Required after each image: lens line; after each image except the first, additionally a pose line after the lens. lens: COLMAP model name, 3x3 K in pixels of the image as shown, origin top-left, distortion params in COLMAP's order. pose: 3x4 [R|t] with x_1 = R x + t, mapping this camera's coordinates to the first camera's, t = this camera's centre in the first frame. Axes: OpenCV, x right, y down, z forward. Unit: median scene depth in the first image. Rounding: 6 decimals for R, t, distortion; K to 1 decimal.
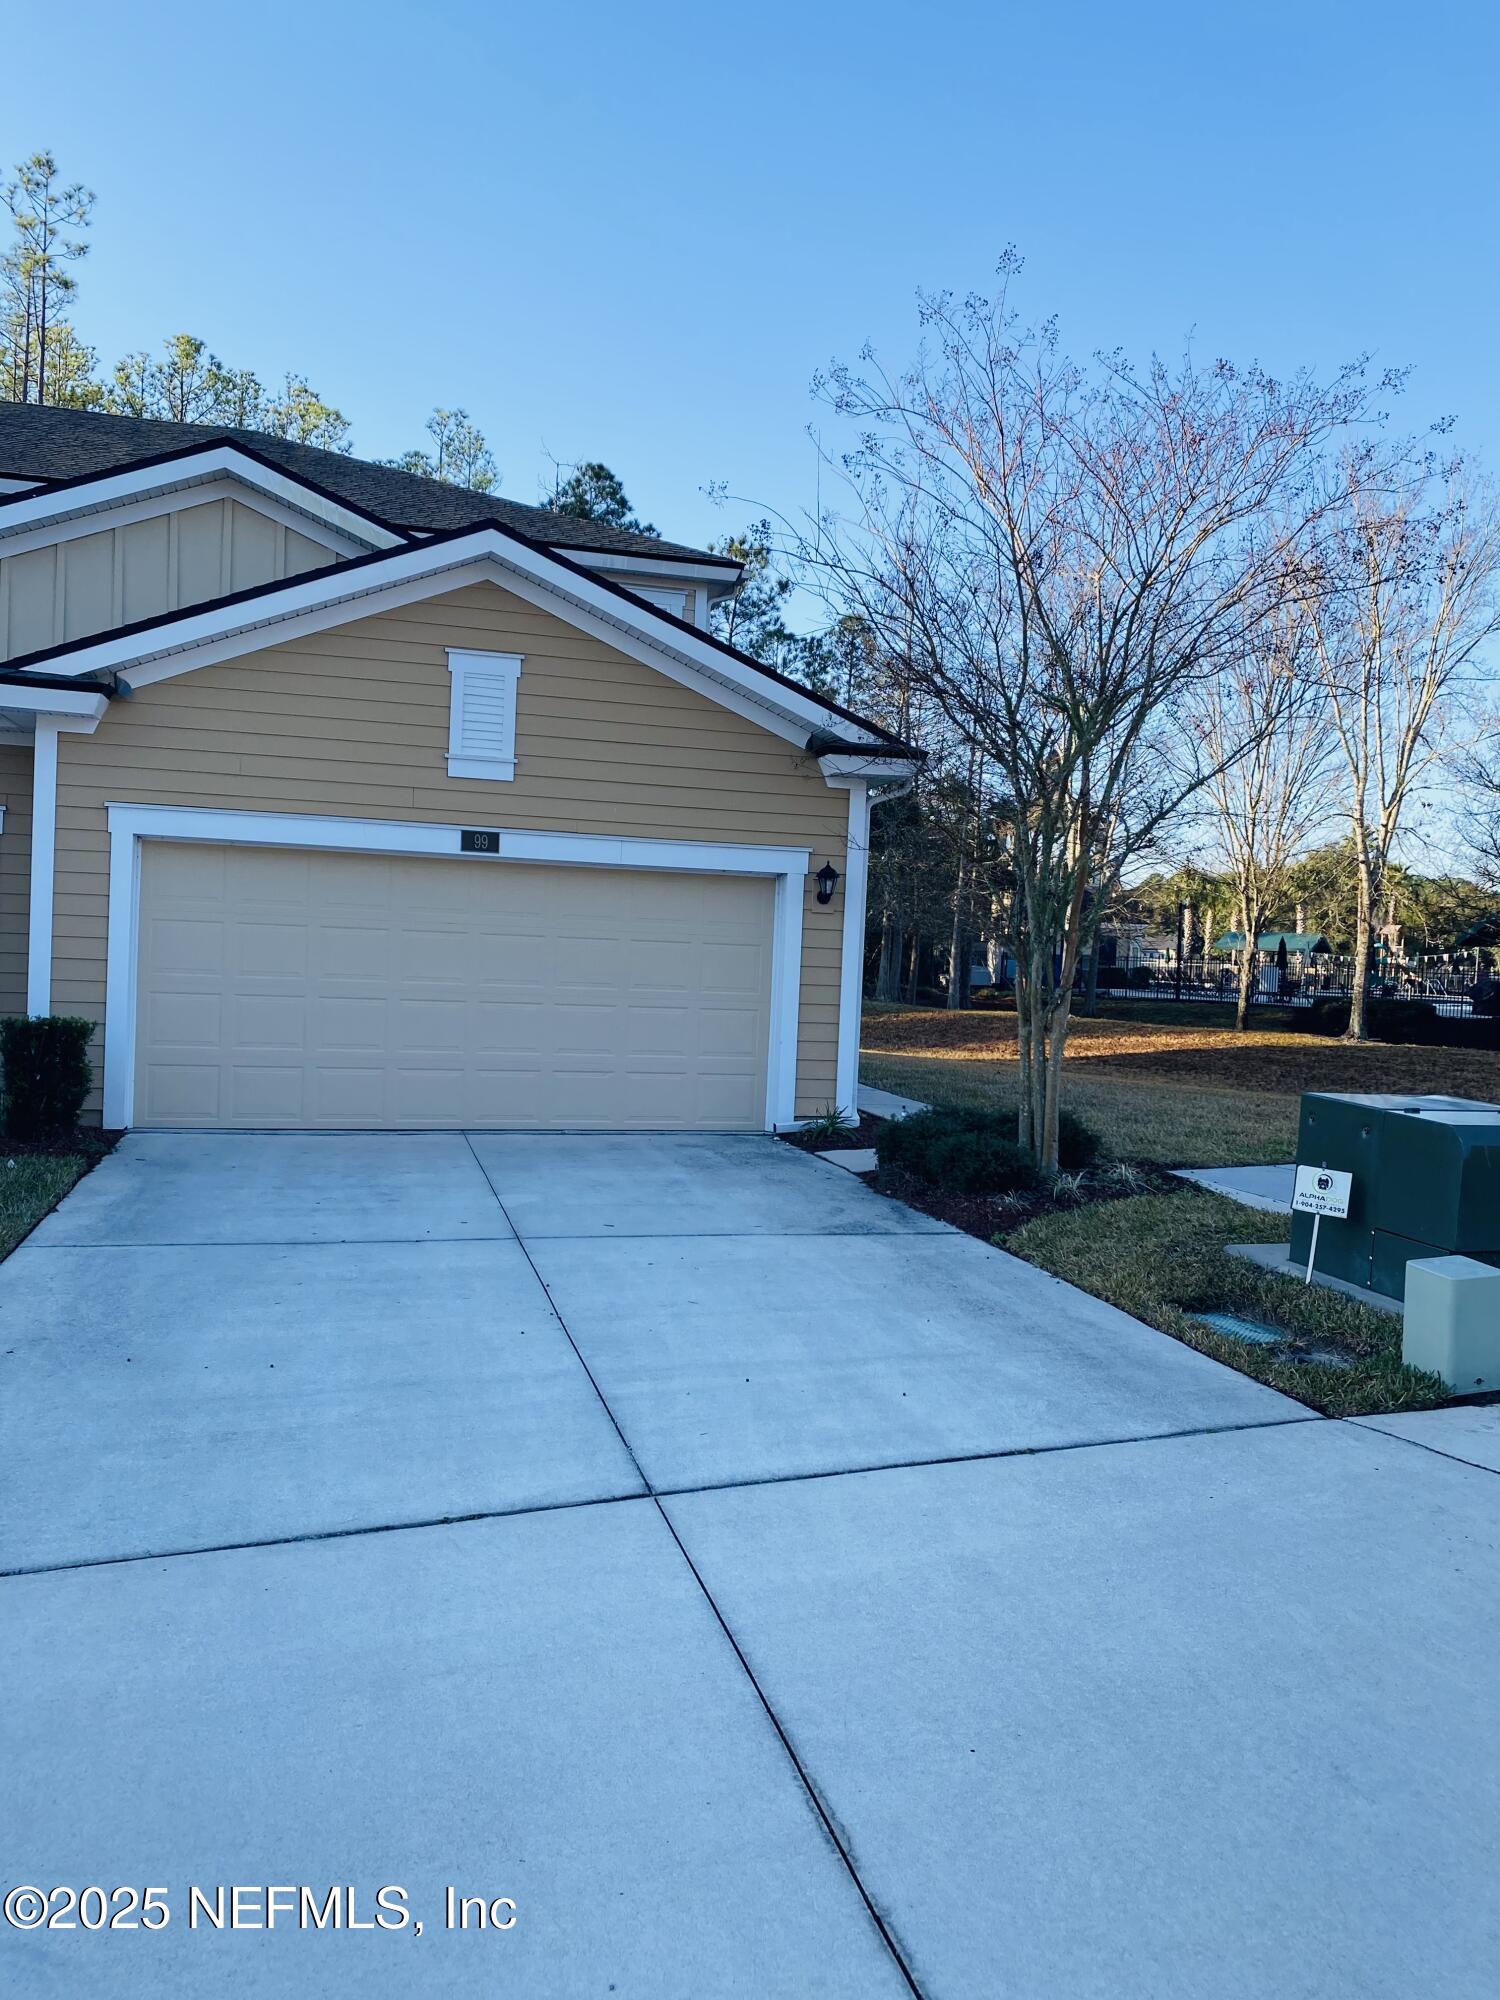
lens RADIAL K [[1538.8, 0, 774.3], [0, 1538.8, 997.1], [0, 0, 1]] dist [-0.000039, -0.002837]
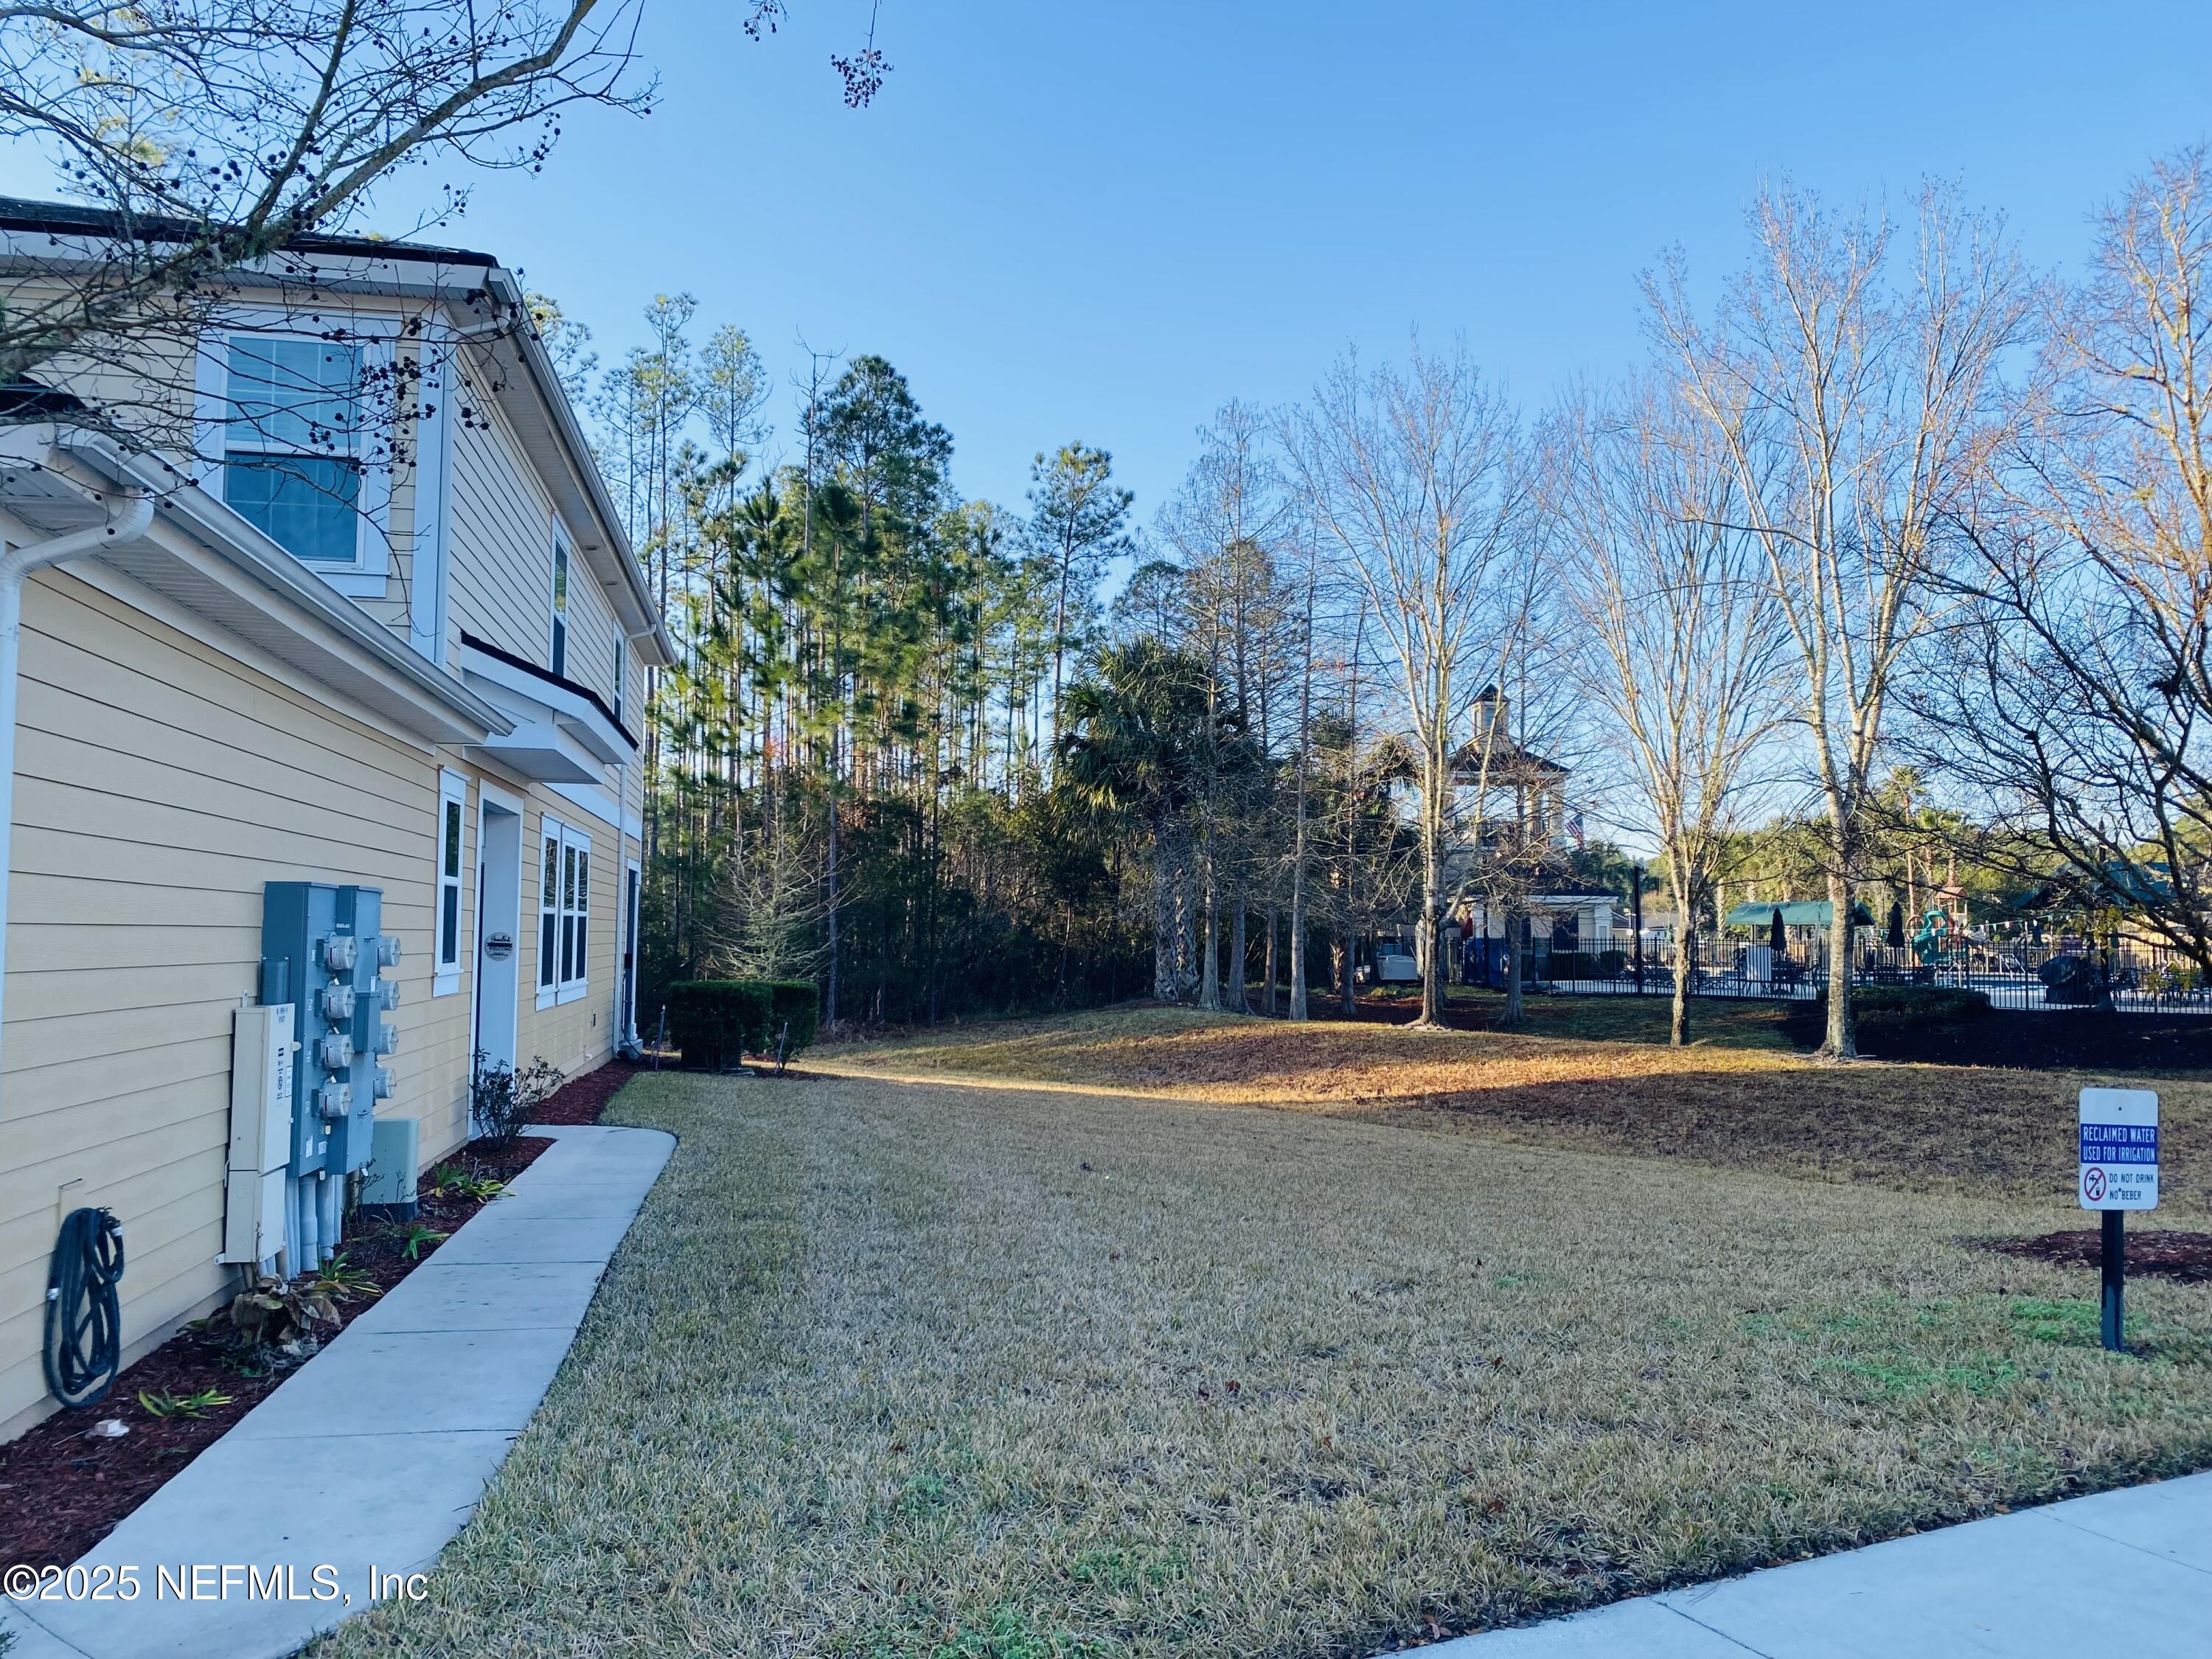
lens RADIAL K [[1687.8, 0, 1117.0], [0, 1687.8, 850.2], [0, 0, 1]] dist [0.001424, -0.003938]
pose [[0.995479, -0.037698, -0.087181, 0.131321], [0.030050, 0.995717, -0.087433, -0.006531], [0.090103, 0.084418, 0.992348, 0.236697]]
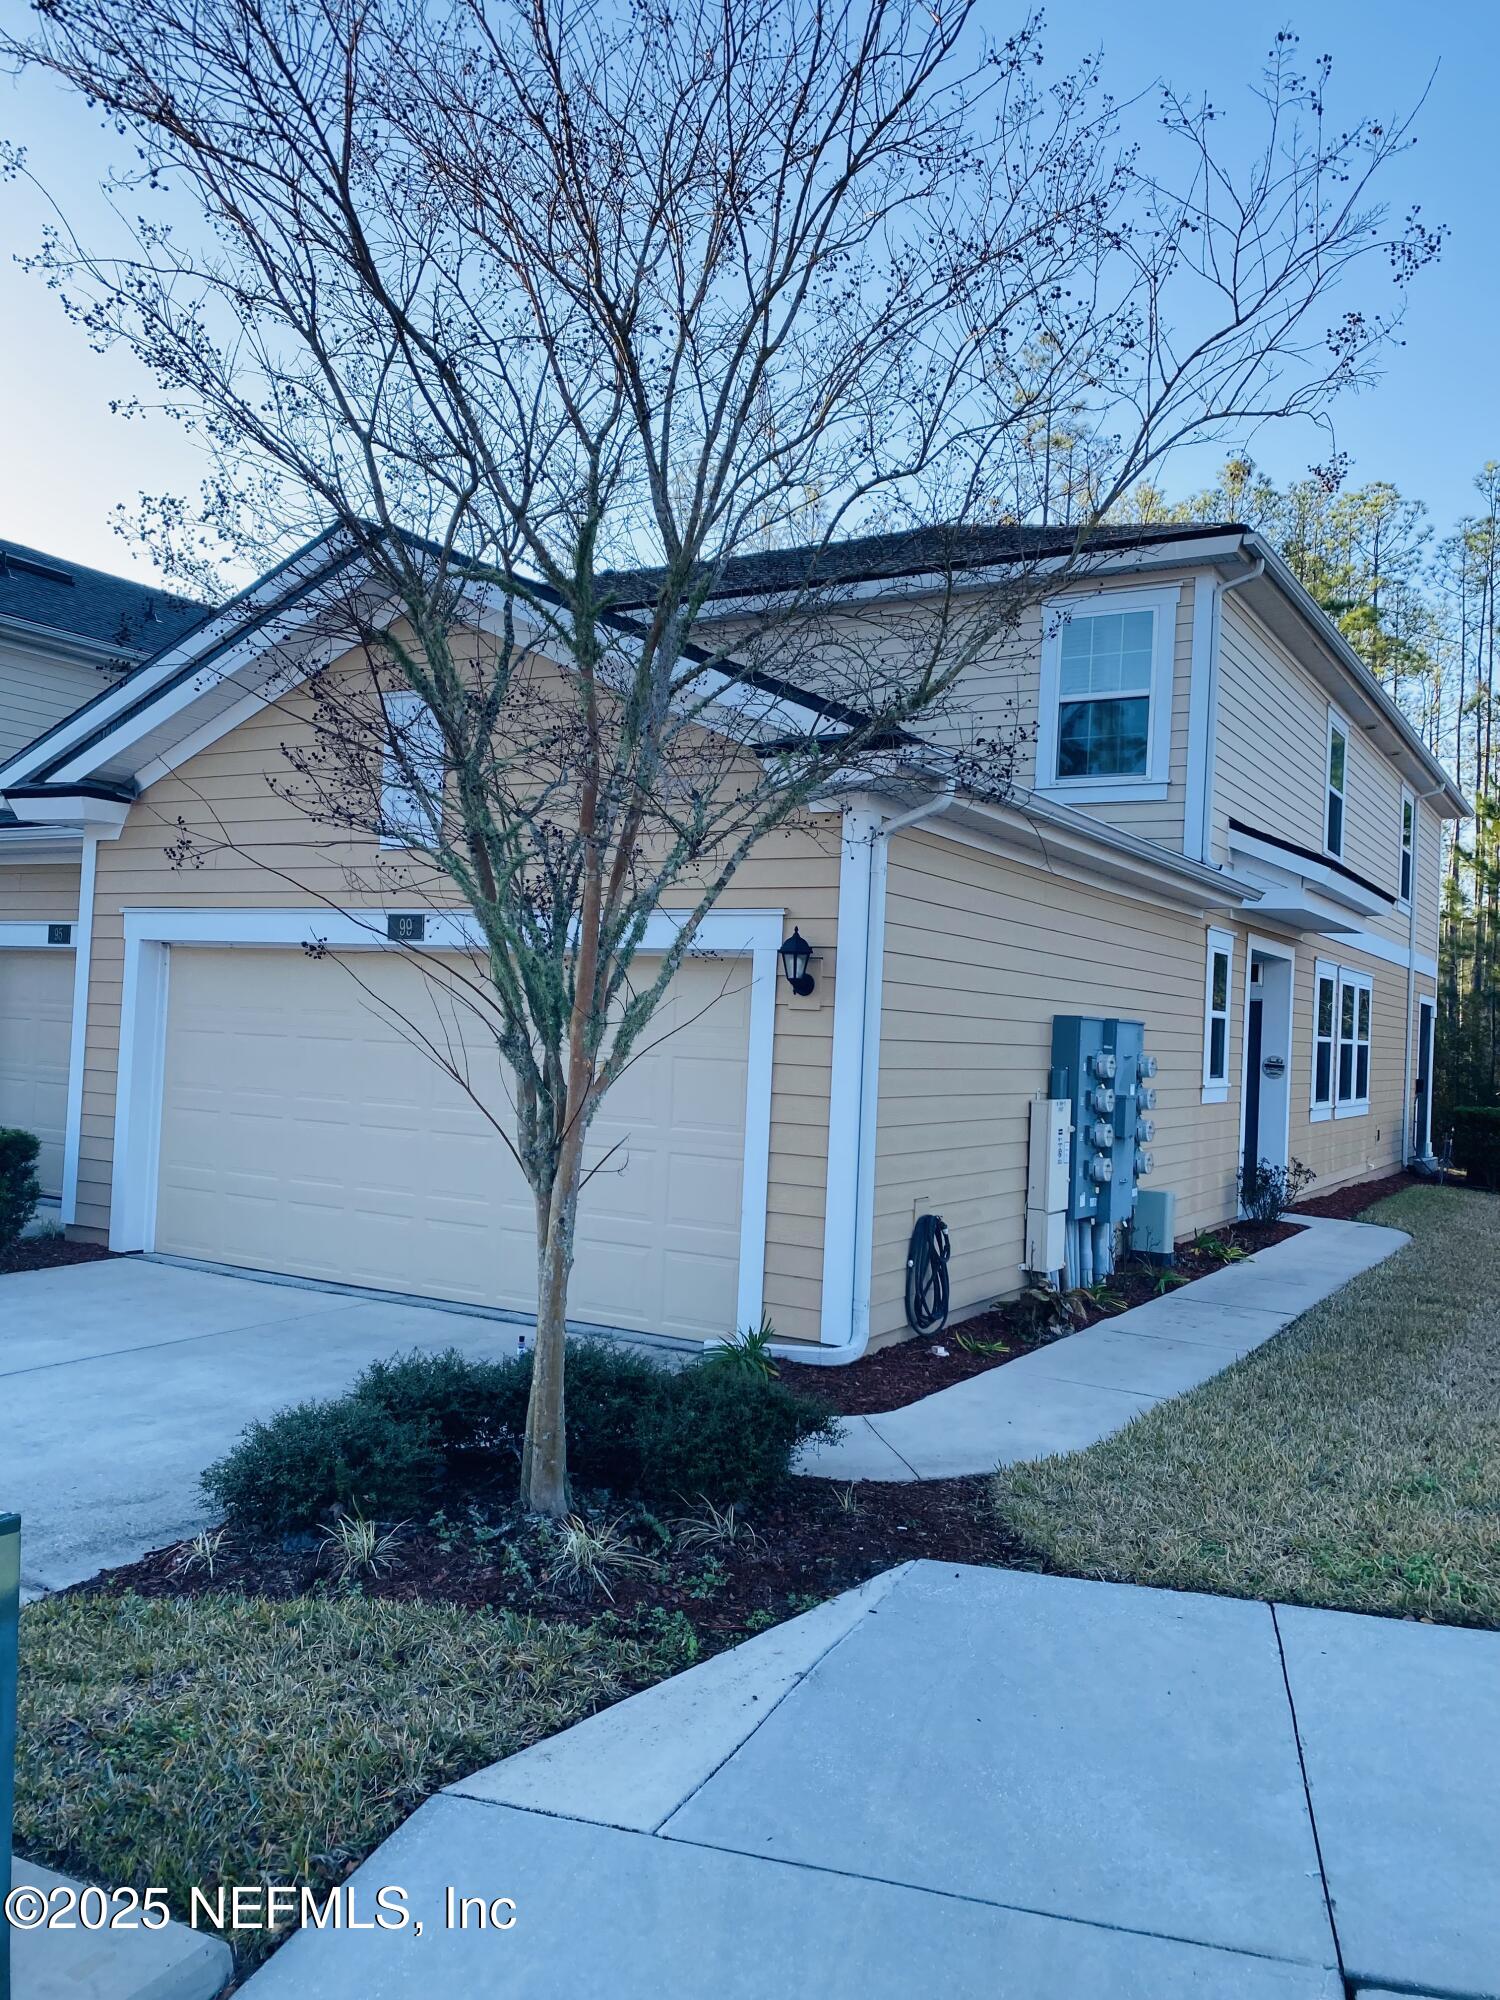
lens RADIAL K [[1538.8, 0, 774.3], [0, 1538.8, 997.1], [0, 0, 1]] dist [-0.000039, -0.002837]
pose [[0.691837, -0.028124, -0.721506, 0.175855], [-0.037282, 0.996517, -0.074592, -0.004608], [0.721091, 0.078505, 0.688379, 0.205151]]
